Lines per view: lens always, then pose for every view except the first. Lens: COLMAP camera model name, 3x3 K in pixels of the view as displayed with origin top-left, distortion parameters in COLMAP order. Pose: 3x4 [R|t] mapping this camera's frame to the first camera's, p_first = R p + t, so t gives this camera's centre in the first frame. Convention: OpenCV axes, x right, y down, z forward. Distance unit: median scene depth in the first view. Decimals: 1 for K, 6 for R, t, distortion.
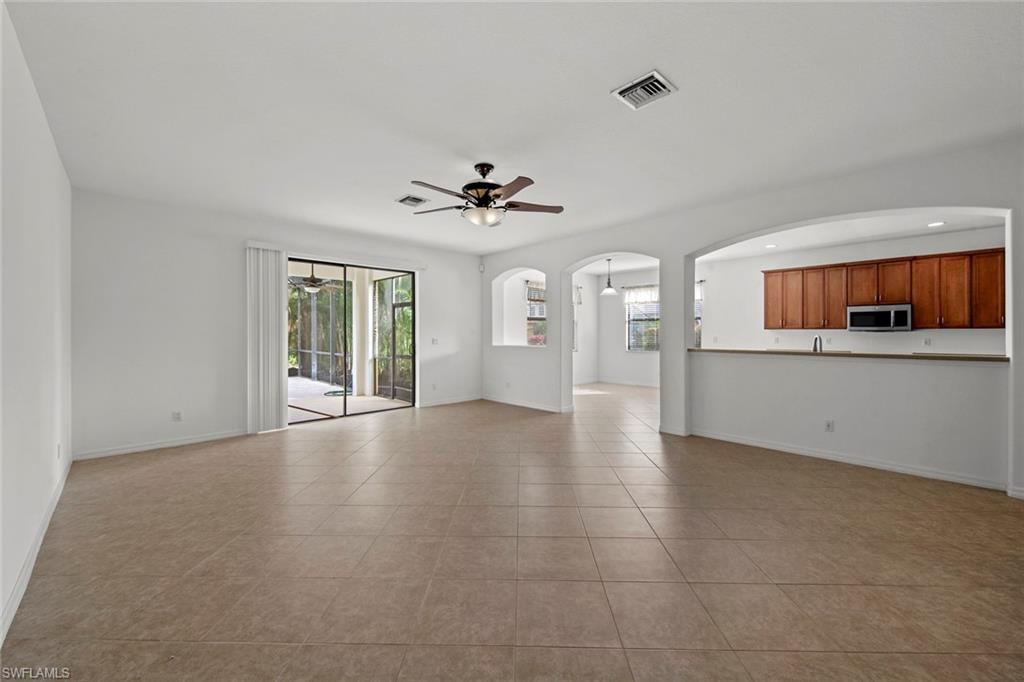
lens RADIAL K [[407.7, 0, 508.6], [0, 407.7, 333.7], [0, 0, 1]] dist [0.013463, -0.000299]
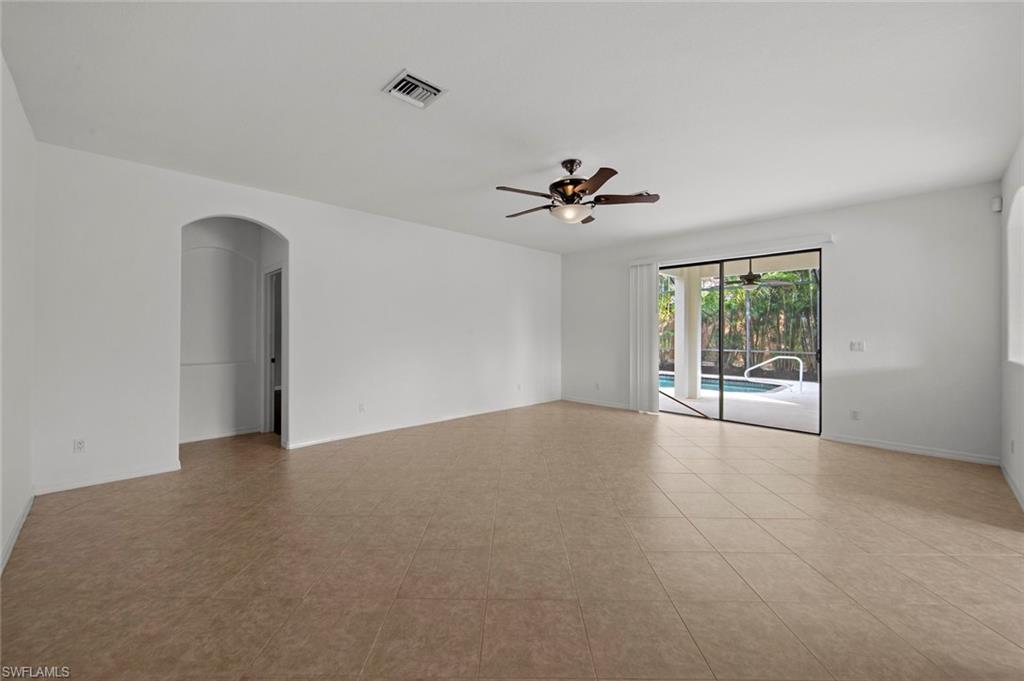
lens RADIAL K [[407.7, 0, 512.9], [0, 407.7, 334.1], [0, 0, 1]] dist [0.013463, -0.000299]
pose [[0.017616, 0.006943, -0.999821, 0.525253], [-0.005103, 0.999963, 0.006854, -0.001951], [0.999832, 0.004982, 0.017651, 0.481606]]
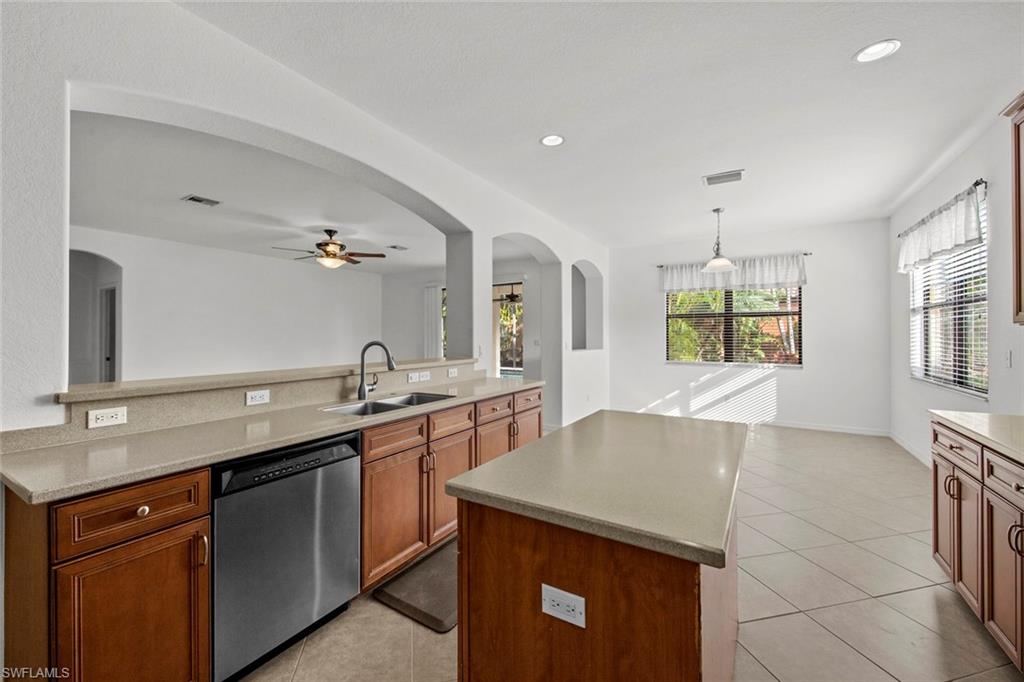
lens RADIAL K [[407.7, 0, 502.5], [0, 407.7, 335.1], [0, 0, 1]] dist [0.013463, -0.000299]
pose [[0.244497, 0.002571, -0.969647, 0.928804], [-0.001192, 0.999997, 0.002351, -0.006327], [0.969649, 0.000581, 0.244499, 0.714517]]
